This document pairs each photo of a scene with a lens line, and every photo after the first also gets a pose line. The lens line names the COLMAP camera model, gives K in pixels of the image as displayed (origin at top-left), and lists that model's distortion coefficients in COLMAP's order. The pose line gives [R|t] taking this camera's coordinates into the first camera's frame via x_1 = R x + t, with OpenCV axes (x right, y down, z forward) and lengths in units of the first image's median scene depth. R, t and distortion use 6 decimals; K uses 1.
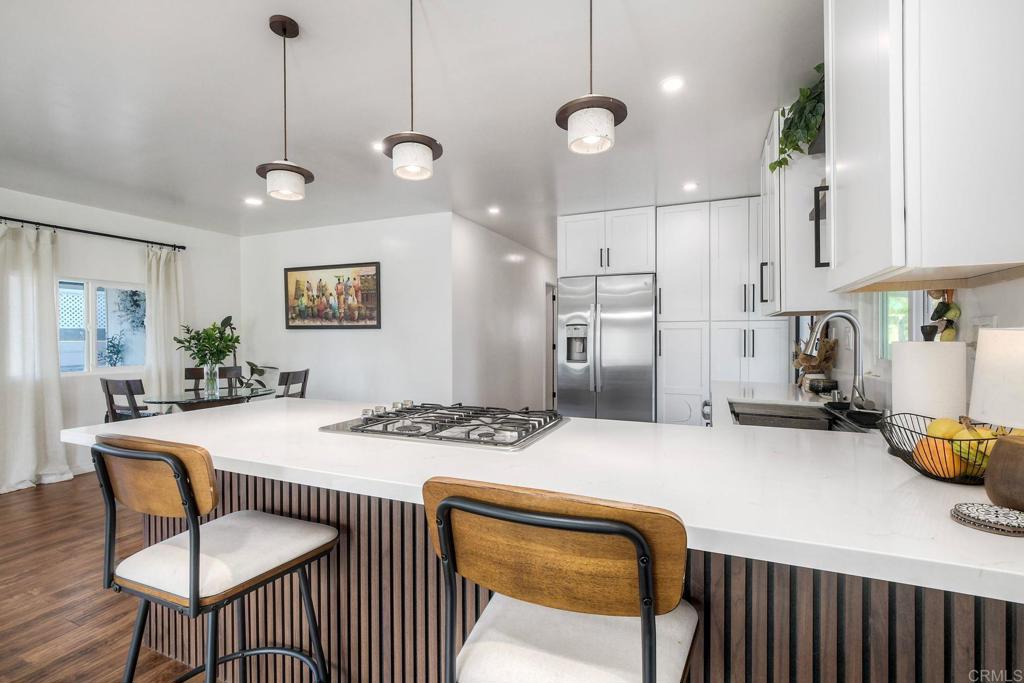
lens RADIAL K [[454.0, 0, 512.0], [0, 454.0, 341.5], [0, 0, 1]] dist [0.000632, -0.000385]
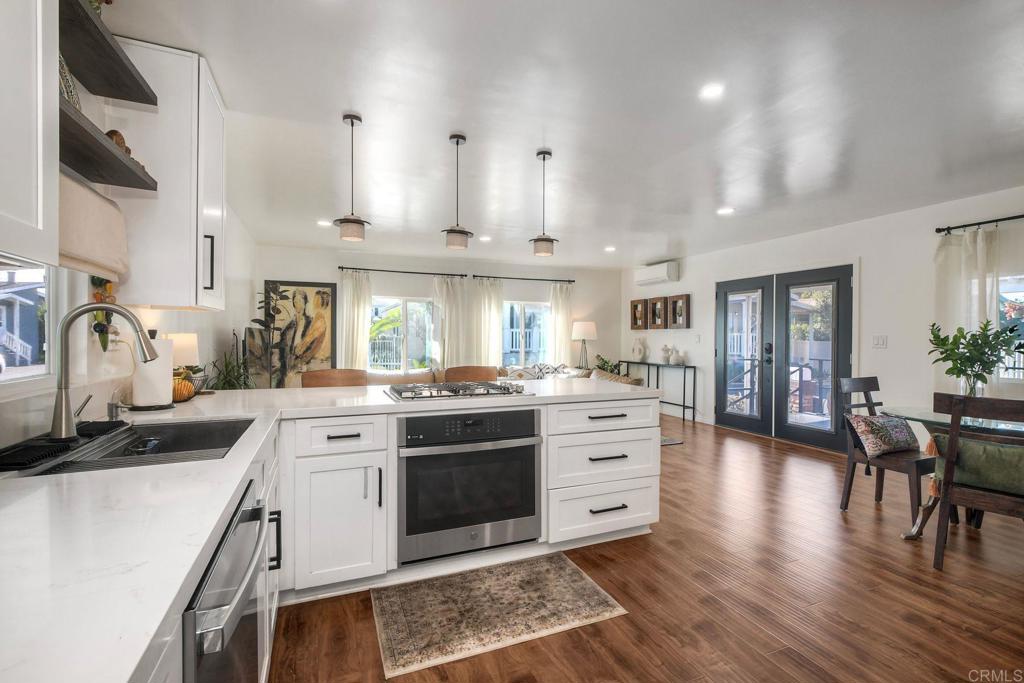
lens RADIAL K [[458.3, 0, 512.4], [0, 458.3, 342.7], [0, 0, 1]] dist [-0.001360, -0.000330]
pose [[-0.695429, 0.008103, -0.718549, 0.295729], [-0.011908, 0.999669, 0.022797, -0.009372], [0.718496, 0.024410, -0.695102, 0.763822]]
